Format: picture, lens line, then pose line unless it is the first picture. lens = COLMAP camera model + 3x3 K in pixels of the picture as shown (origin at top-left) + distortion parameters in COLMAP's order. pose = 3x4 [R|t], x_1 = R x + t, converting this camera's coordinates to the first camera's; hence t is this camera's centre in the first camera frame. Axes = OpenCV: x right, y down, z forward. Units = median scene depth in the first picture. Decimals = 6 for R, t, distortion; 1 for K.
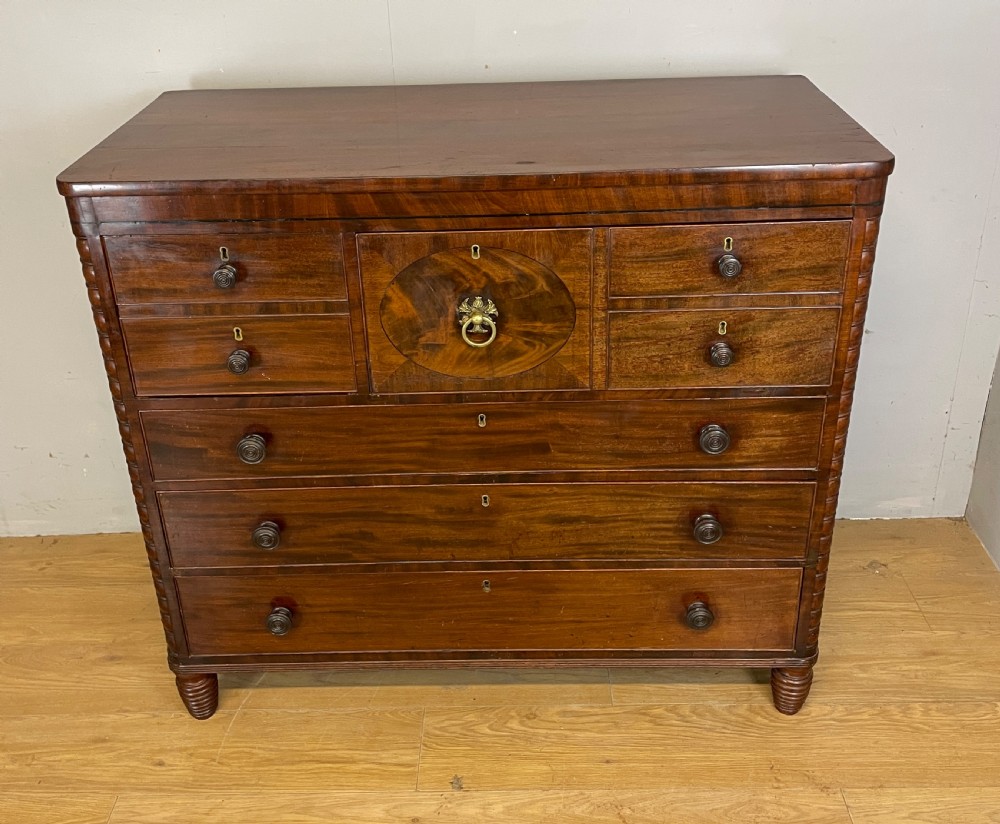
lens RADIAL K [[1043.0, 0, 494.0], [0, 1043.0, 350.0], [0, 0, 1]] dist [0.058108, 0.000000]
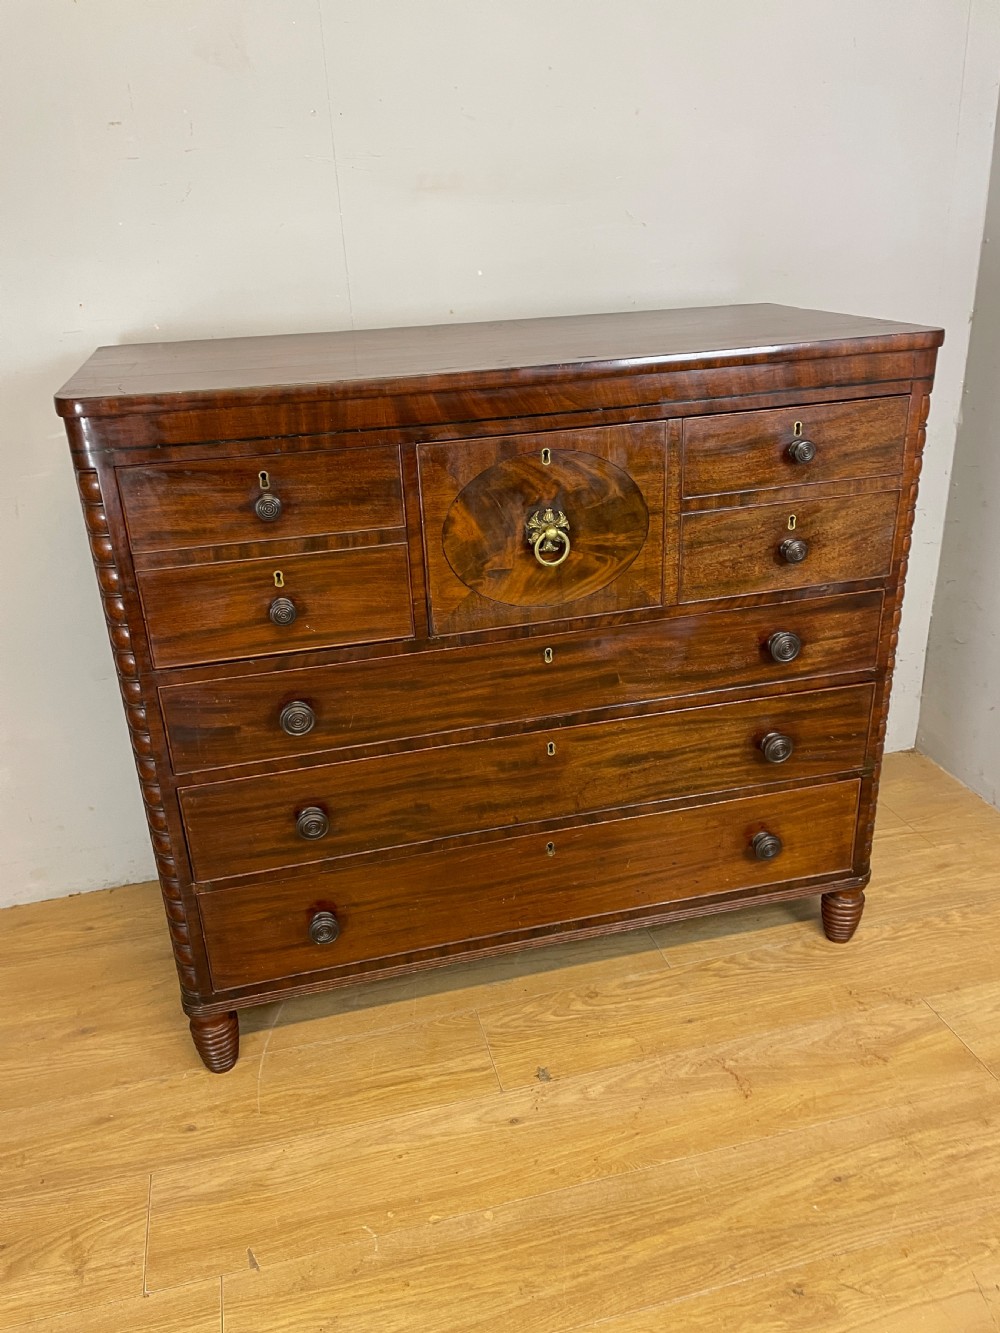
lens RADIAL K [[1046.8, 0, 502.6], [0, 1046.8, 677.1], [0, 0, 1]] dist [0.071780, -0.048950]
pose [[0.965149, -0.114914, 0.235120, -0.281142], [0.128192, 0.990862, -0.041941, 0.125494], [-0.228152, 0.070620, 0.971061, 0.125039]]
